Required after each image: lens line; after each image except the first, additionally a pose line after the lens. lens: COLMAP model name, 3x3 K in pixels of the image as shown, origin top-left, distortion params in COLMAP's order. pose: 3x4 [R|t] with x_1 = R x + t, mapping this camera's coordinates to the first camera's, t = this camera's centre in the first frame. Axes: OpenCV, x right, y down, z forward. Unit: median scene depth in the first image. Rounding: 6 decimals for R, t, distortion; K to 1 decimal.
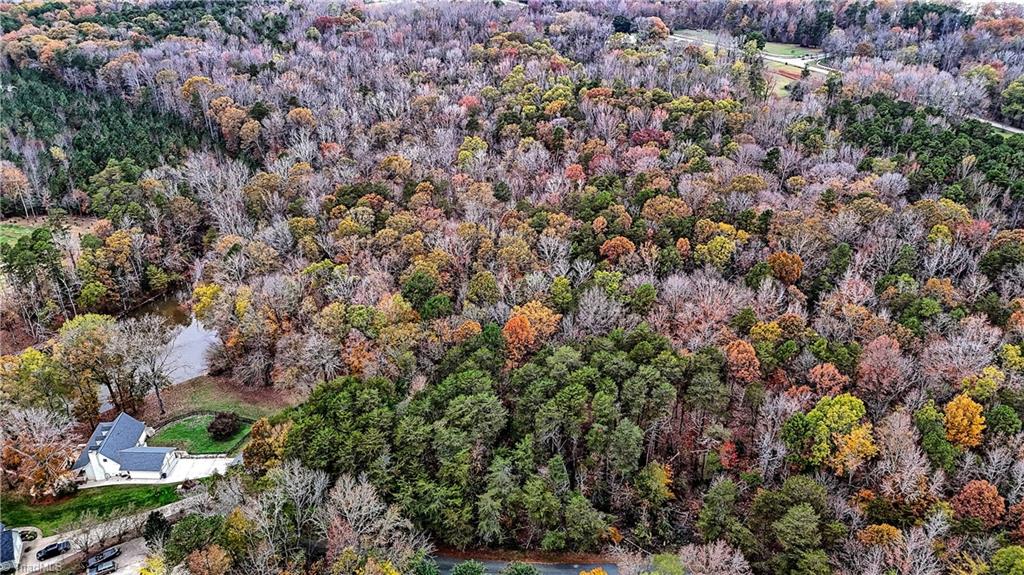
lens RADIAL K [[741.8, 0, 510.4], [0, 741.8, 287.1], [0, 0, 1]] dist [0.063377, -0.053012]
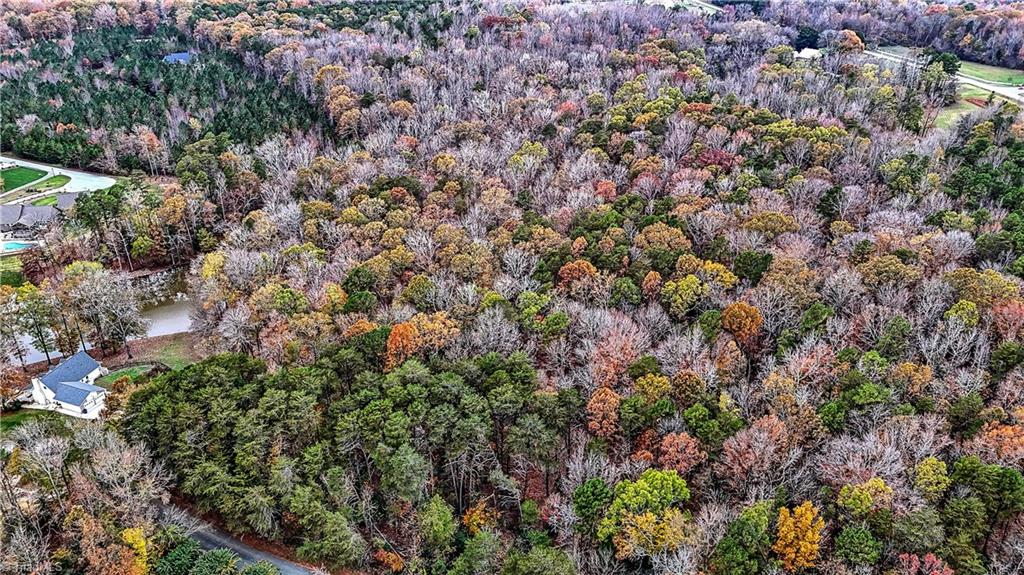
lens RADIAL K [[741.8, 0, 510.8], [0, 741.8, 287.1], [0, 0, 1]] dist [0.063377, -0.053012]
pose [[0.943749, 0.149502, -0.294936, 0.216638], [-0.150649, 0.988405, 0.018967, -0.024163], [0.294352, 0.026532, 0.955329, 0.052465]]
